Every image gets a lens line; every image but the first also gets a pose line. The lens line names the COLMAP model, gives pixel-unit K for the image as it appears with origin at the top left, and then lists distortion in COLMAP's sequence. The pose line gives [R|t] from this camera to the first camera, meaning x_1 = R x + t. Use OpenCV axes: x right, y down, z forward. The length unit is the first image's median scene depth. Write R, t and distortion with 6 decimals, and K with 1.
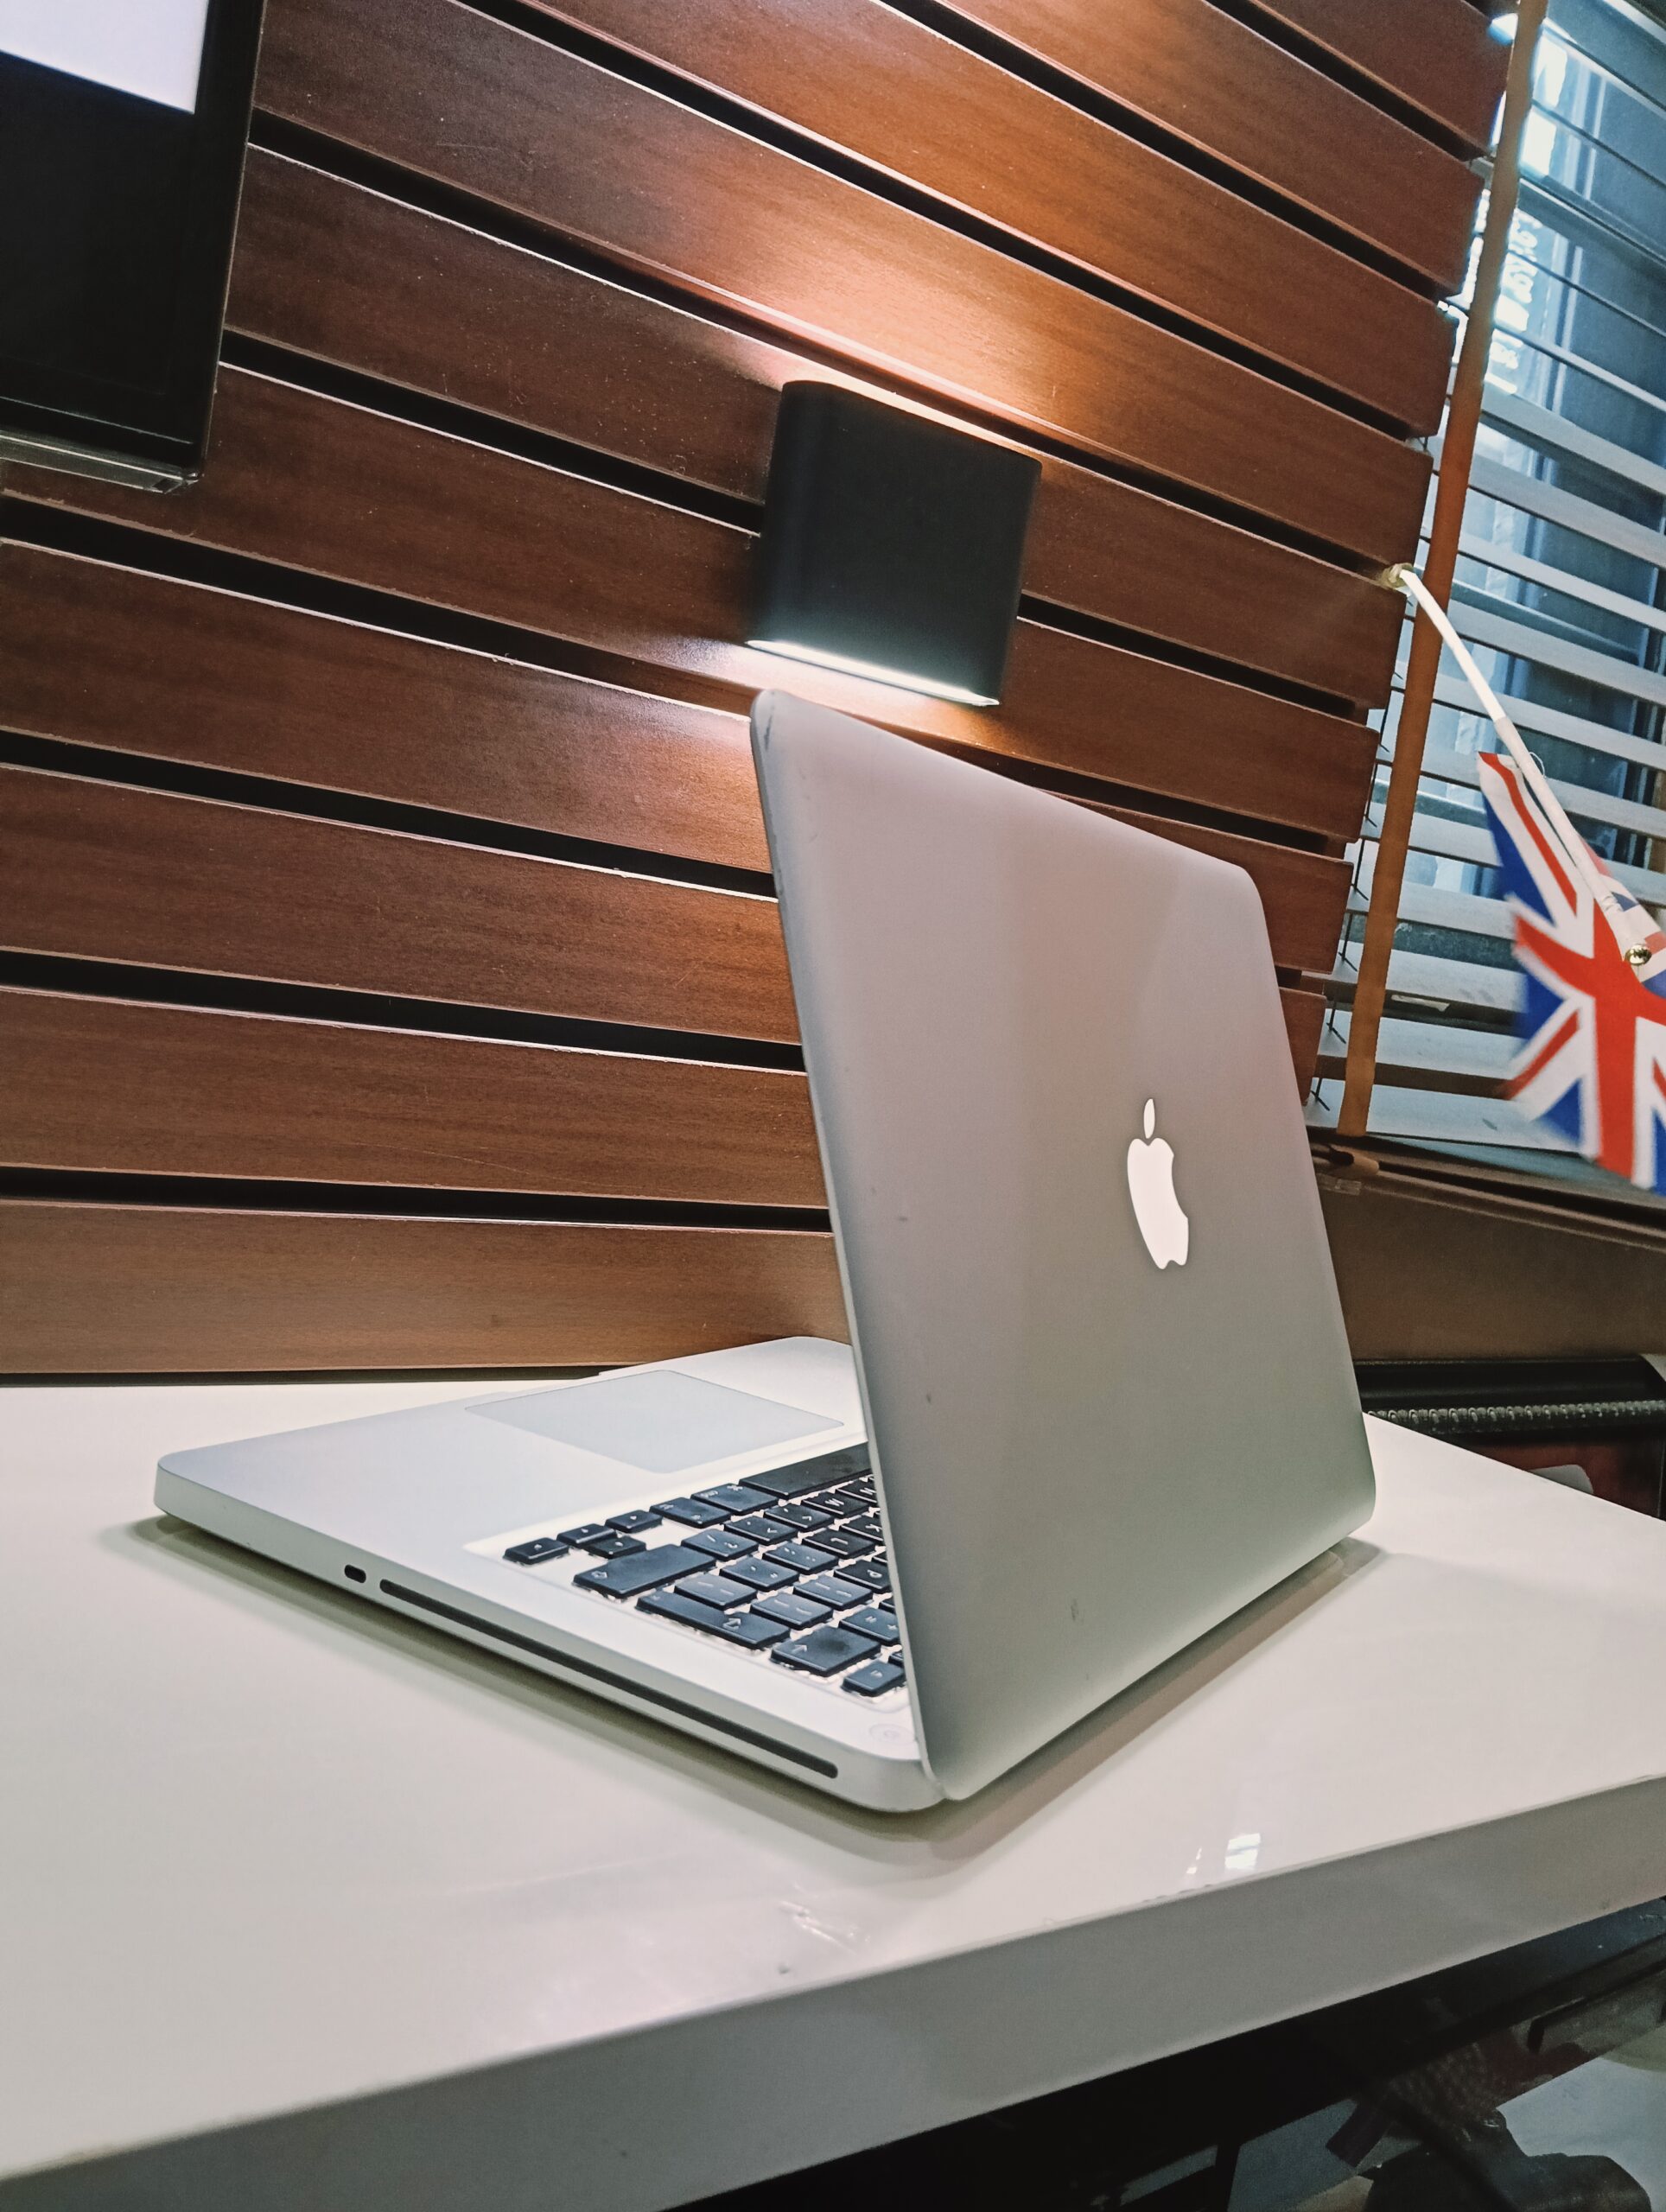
lens RADIAL K [[1883.6, 0, 837.6], [0, 1883.6, 1105.7], [0, 0, 1]] dist [0.061738, -0.166391]
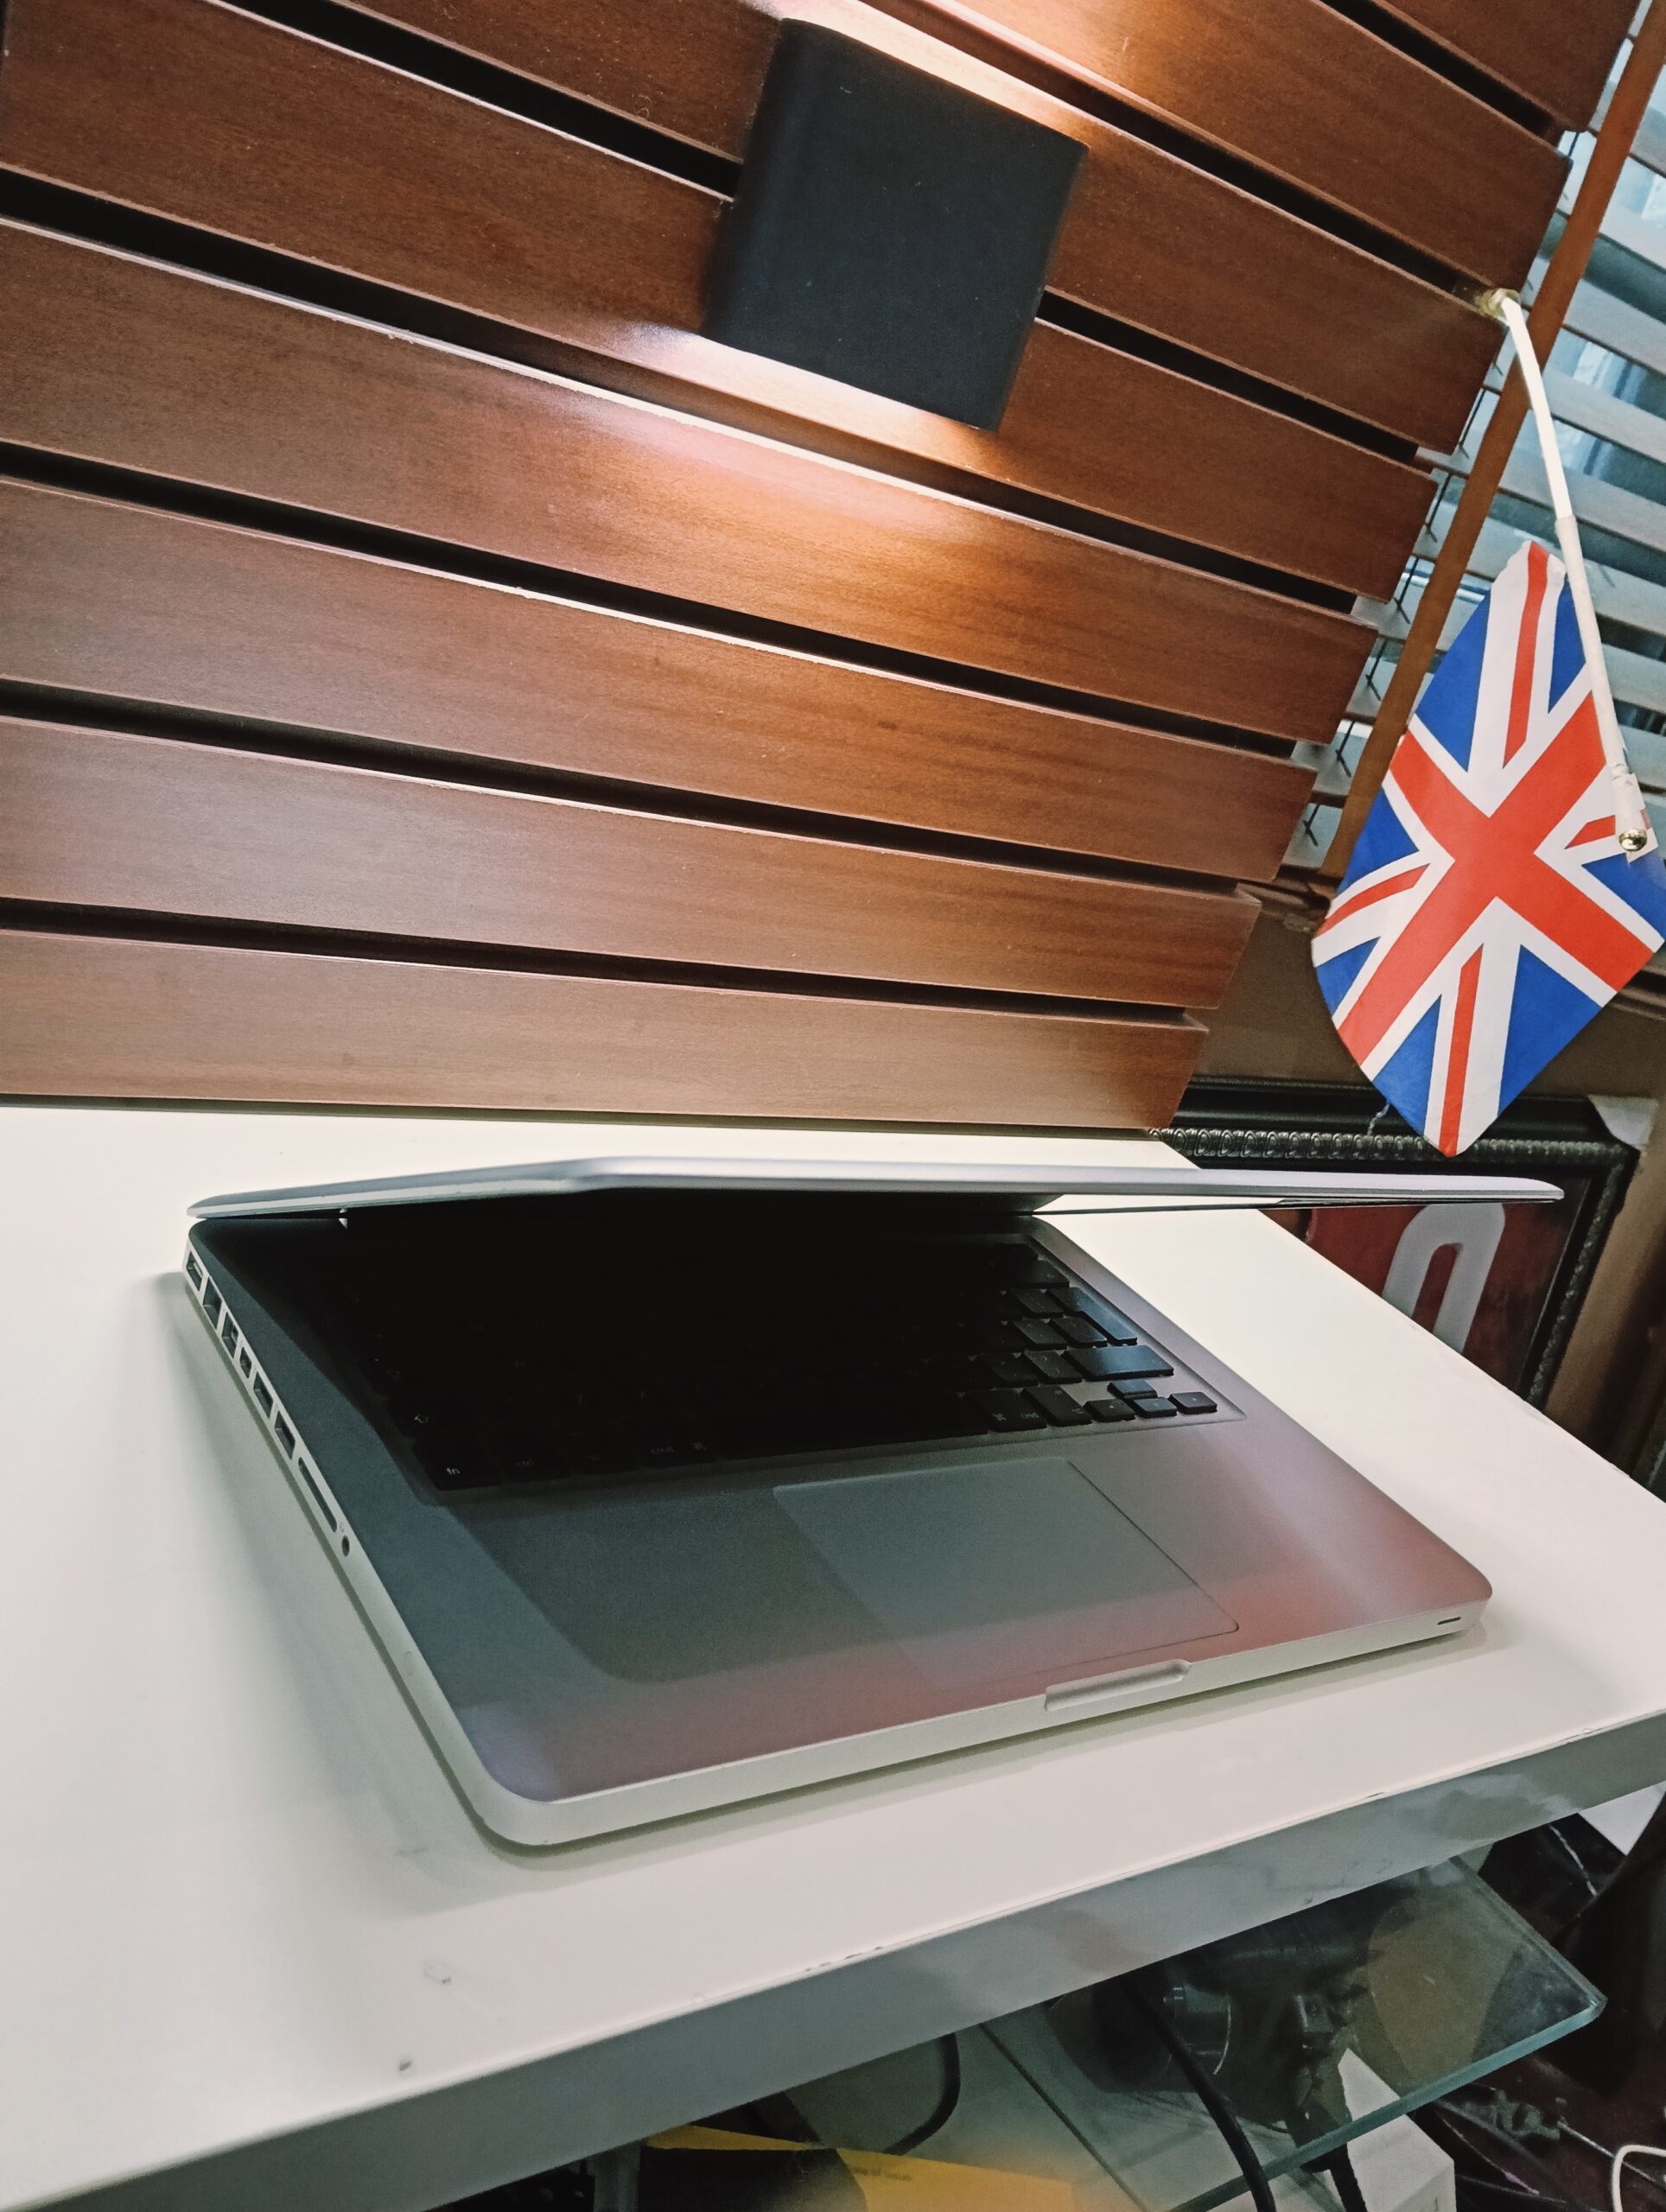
lens RADIAL K [[1883.6, 0, 841.2], [0, 1883.6, 1117.8], [0, 0, 1]] dist [0.061738, -0.166391]
pose [[0.988740, 0.148657, 0.017136, 0.051405], [-0.147571, 0.949661, 0.276344, -0.154150], [0.024807, -0.275761, 0.960906, 0.085965]]
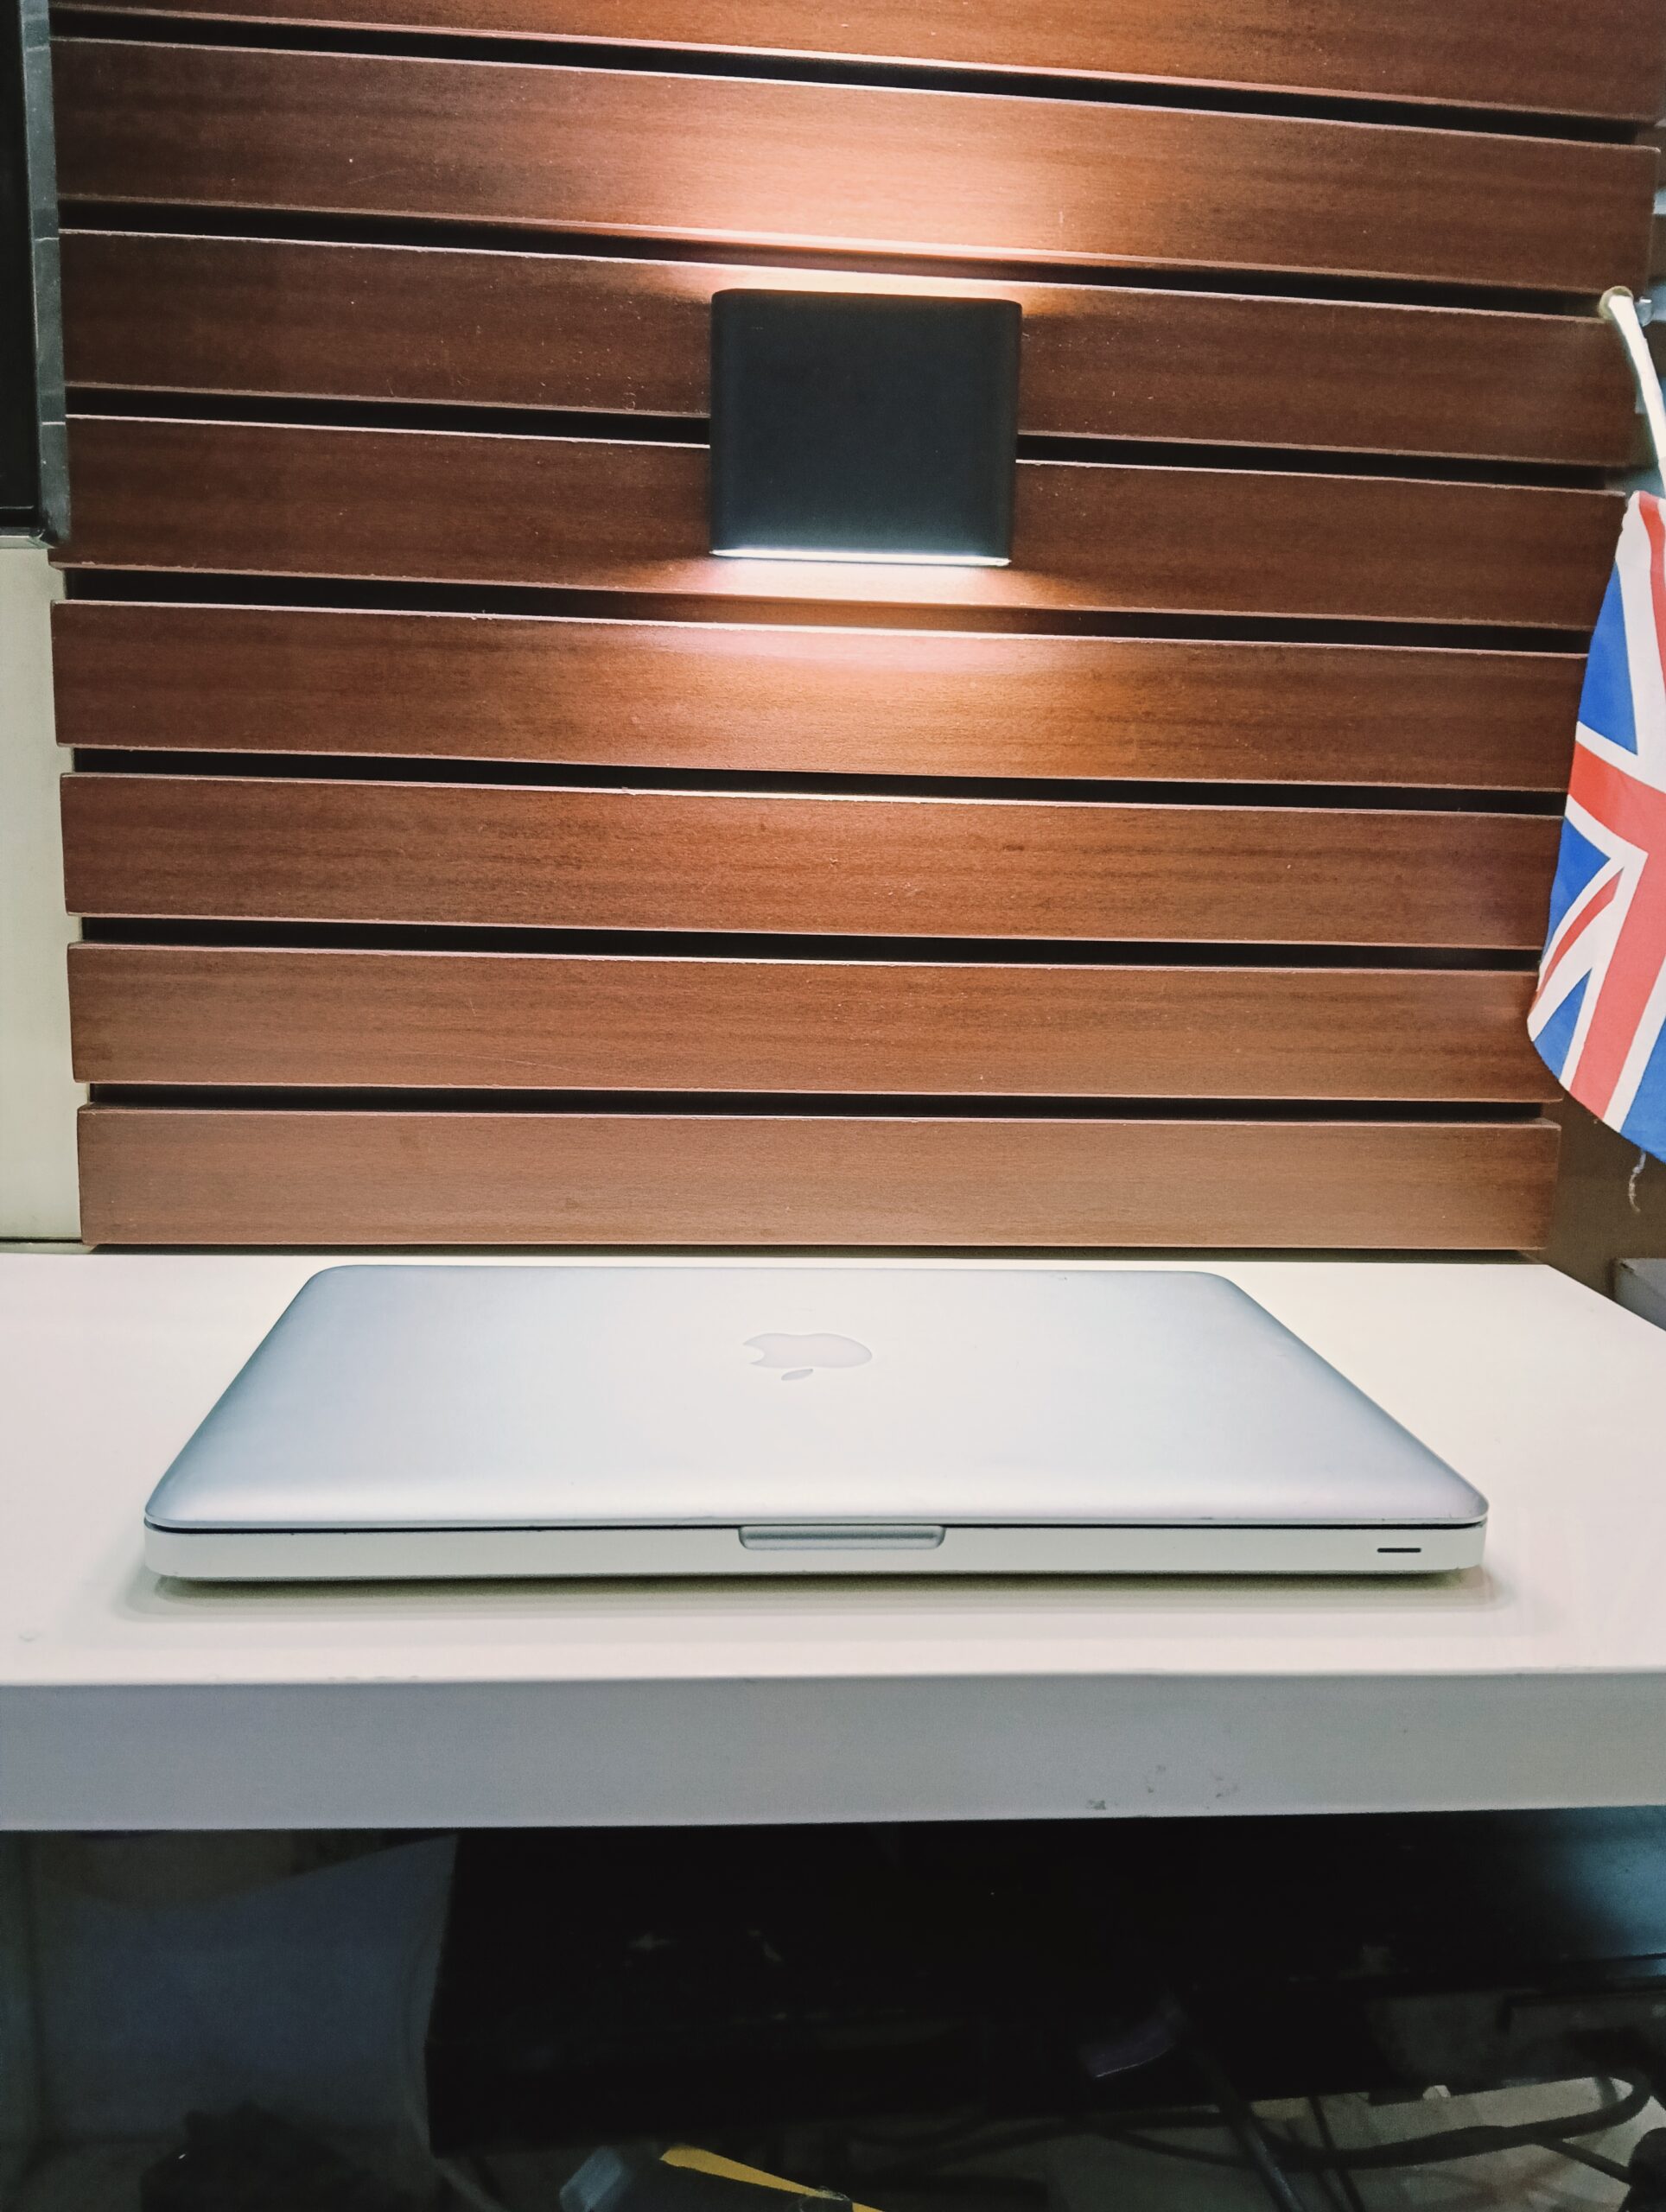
lens RADIAL K [[1883.6, 0, 817.7], [0, 1883.6, 1127.8], [0, 0, 1]] dist [0.061738, -0.166391]
pose [[0.848510, -0.038689, -0.527764, 0.534897], [0.062144, 0.997708, 0.026772, 0.047114], [0.525518, -0.055514, 0.848969, 0.119035]]
